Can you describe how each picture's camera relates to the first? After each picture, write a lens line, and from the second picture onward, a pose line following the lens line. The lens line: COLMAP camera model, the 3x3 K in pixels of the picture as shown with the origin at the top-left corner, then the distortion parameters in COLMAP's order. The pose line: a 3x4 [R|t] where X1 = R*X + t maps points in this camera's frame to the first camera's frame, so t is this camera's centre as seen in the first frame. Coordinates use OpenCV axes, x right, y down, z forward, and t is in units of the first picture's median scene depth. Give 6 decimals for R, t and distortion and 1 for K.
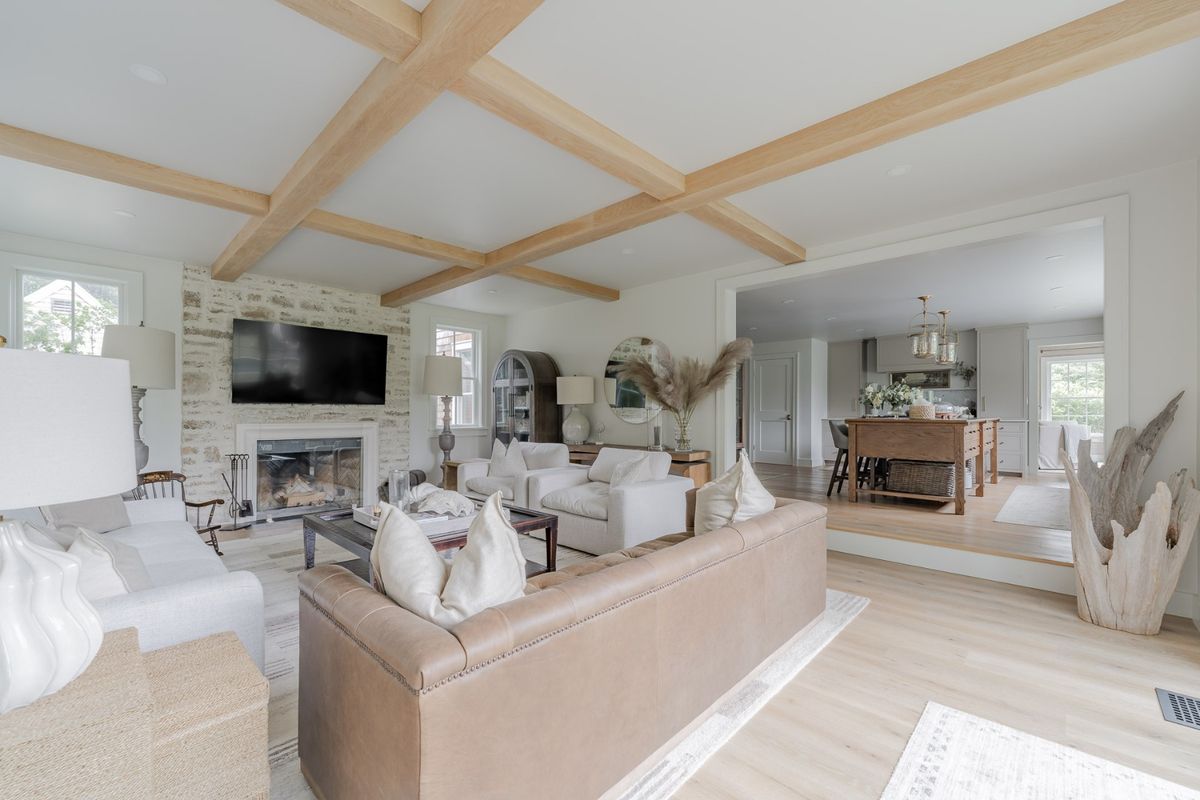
lens RADIAL K [[489.8, 0, 599.6], [0, 489.8, 406.8], [0, 0, 1]] dist [-0.004324, -0.000408]
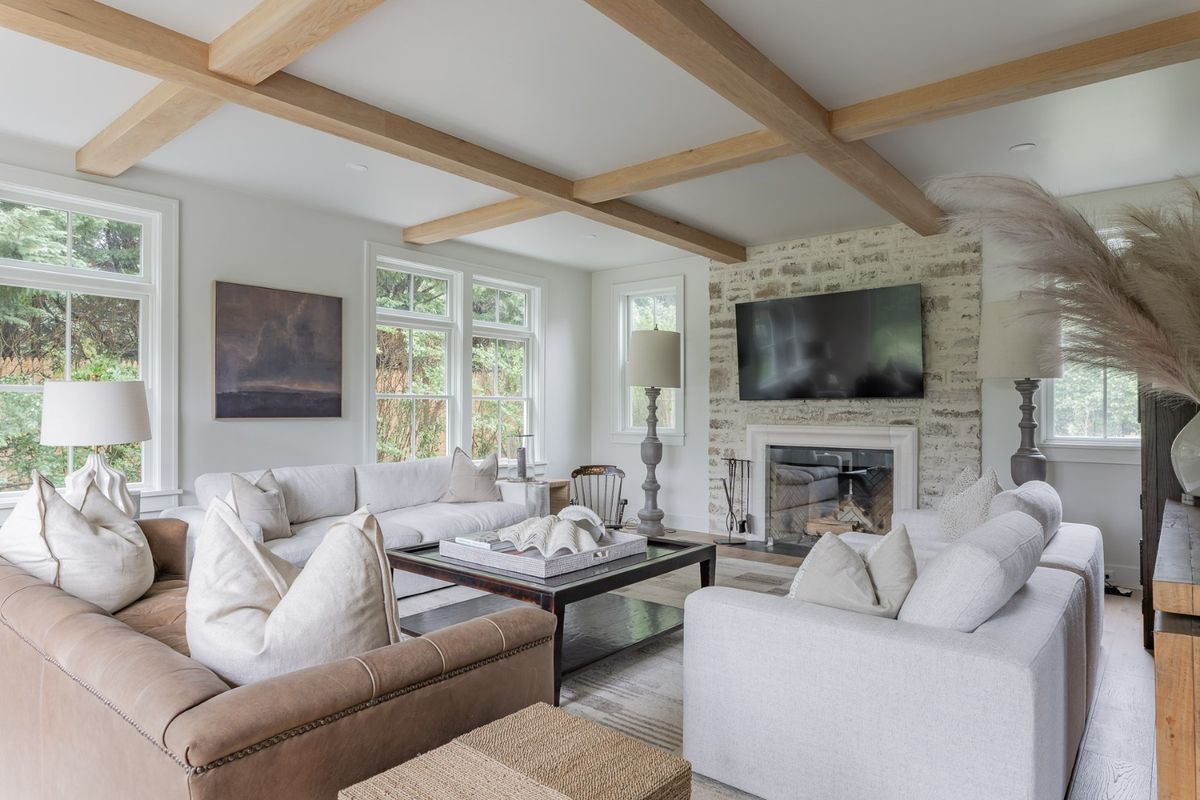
lens RADIAL K [[691.7, 0, 592.4], [0, 691.7, 406.6], [0, 0, 1]] dist [-0.003435, 0.001608]
pose [[0.065075, -0.004656, -0.997869, 0.439144], [0.008755, 0.999953, -0.004095, 0.005970], [0.997842, -0.008470, 0.065113, 0.615583]]
